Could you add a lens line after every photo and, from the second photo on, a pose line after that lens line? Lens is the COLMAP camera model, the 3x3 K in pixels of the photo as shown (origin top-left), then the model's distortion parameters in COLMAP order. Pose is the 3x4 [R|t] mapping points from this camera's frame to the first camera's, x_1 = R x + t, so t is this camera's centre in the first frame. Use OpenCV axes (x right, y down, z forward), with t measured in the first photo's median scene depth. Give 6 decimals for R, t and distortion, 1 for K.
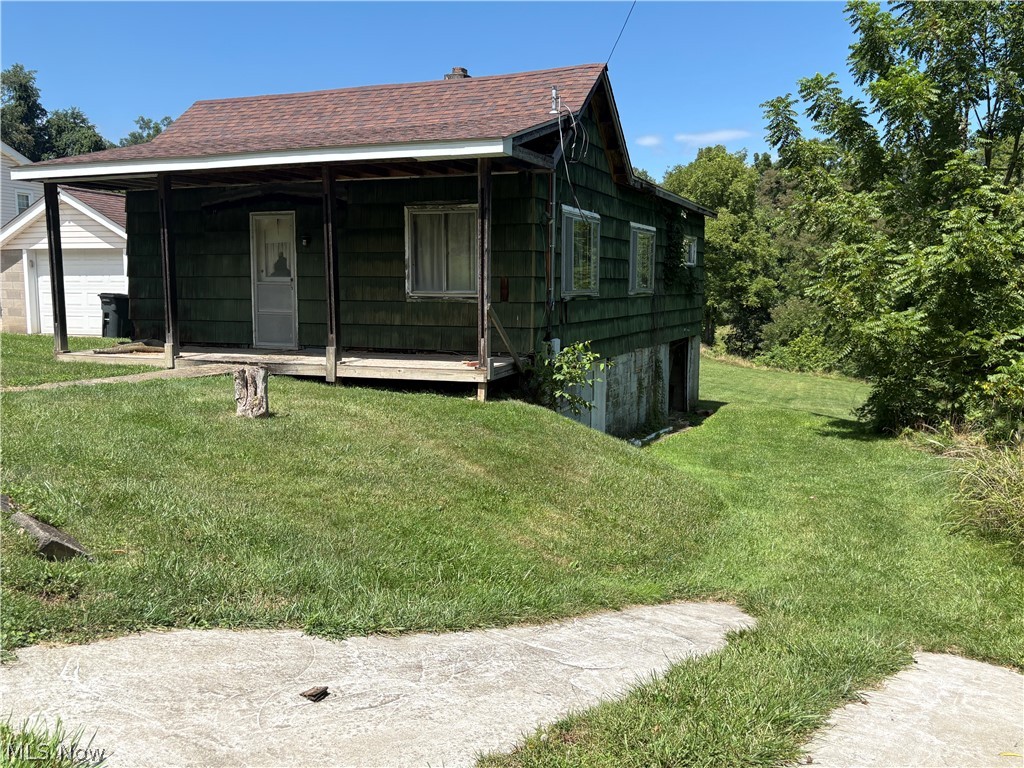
lens RADIAL K [[833.6, 0, 512.0], [0, 833.6, 384.0], [0, 0, 1]] dist [0.001363, -0.006579]
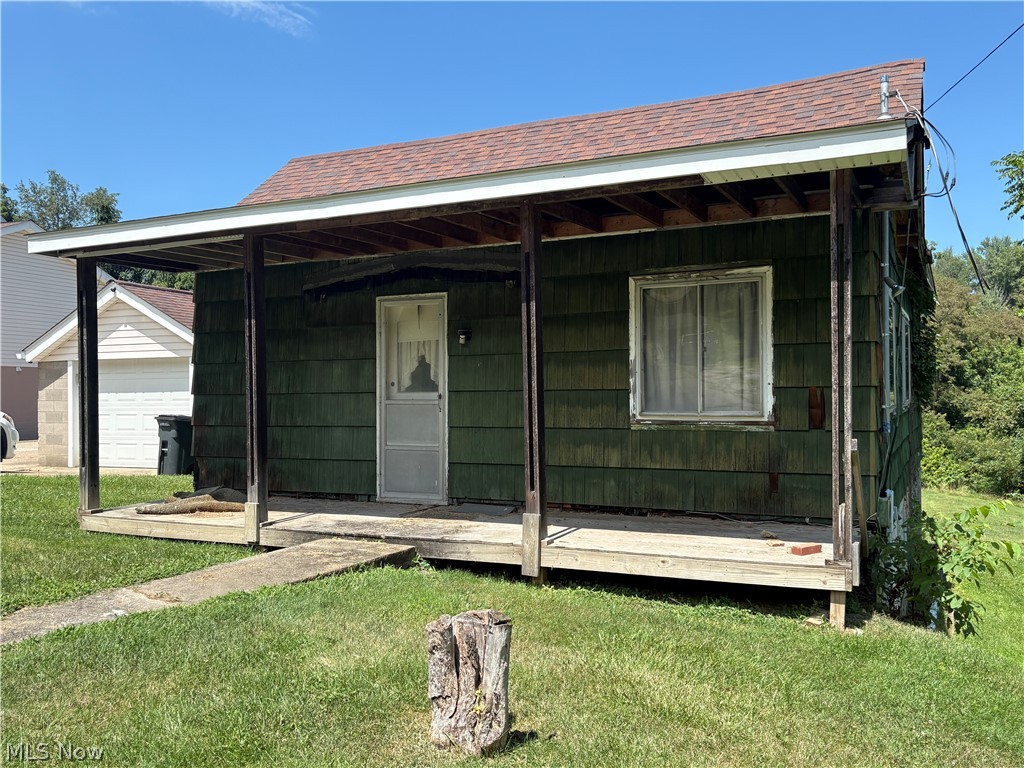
lens RADIAL K [[868.6, 0, 512.0], [0, 868.6, 384.0], [0, 0, 1]] dist [0.138730, -0.351053]
pose [[0.996410, -0.015161, -0.083289, -0.154123], [0.004300, 0.991627, -0.129066, -0.047764], [0.084548, 0.128245, 0.988132, 0.339856]]
